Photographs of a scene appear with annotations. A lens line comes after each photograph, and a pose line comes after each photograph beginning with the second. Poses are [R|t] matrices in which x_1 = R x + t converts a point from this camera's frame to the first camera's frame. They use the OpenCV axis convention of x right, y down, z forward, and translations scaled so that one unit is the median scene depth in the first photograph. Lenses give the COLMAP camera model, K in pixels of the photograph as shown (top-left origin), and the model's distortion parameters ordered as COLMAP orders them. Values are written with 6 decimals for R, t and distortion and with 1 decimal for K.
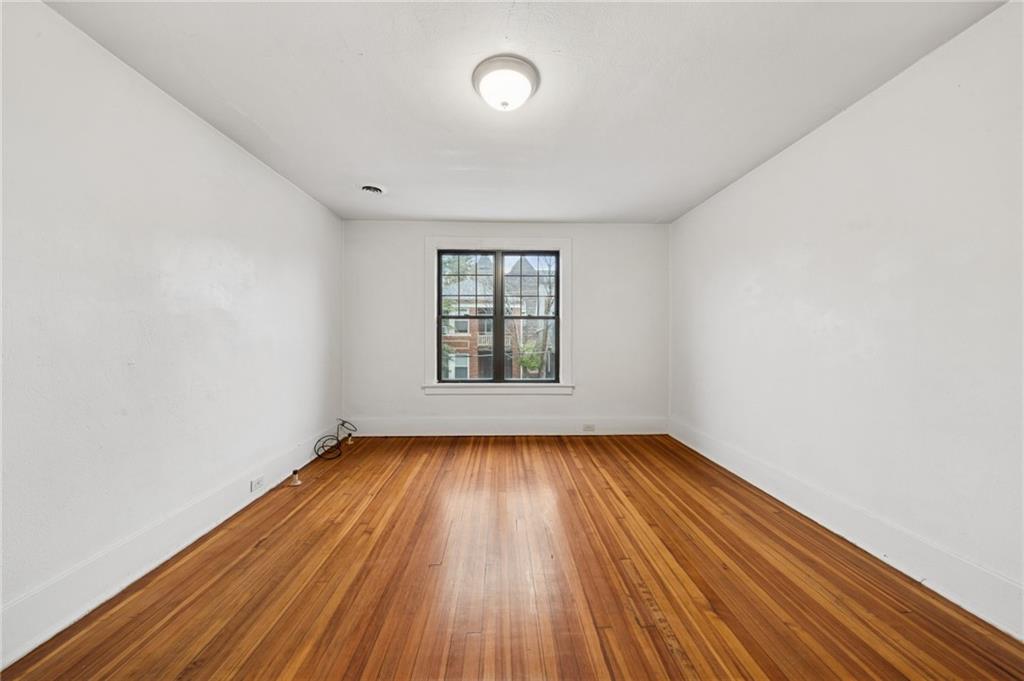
lens RADIAL K [[349.0, 0, 512.9], [0, 349.0, 338.6], [0, 0, 1]] dist [-0.005652, -0.000293]
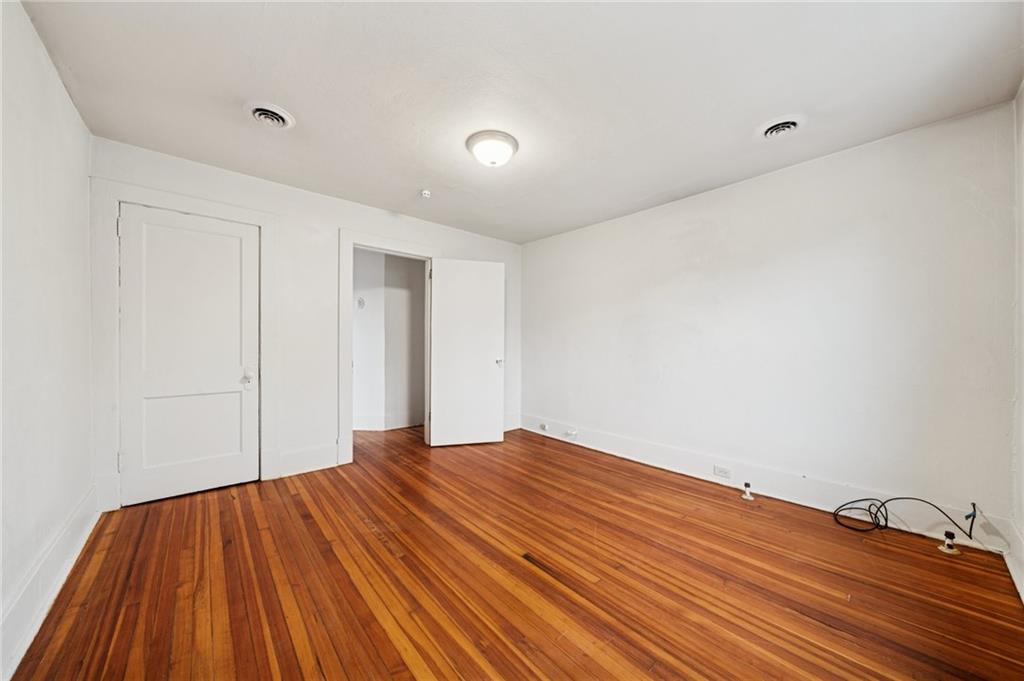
lens RADIAL K [[349.0, 0, 513.2], [0, 349.0, 341.2], [0, 0, 1]] dist [-0.005652, -0.000293]
pose [[-0.770583, -0.004157, -0.637327, 0.633082], [-0.007839, 0.999965, 0.002956, -0.011035], [0.637292, 0.007274, -0.770588, 1.748854]]
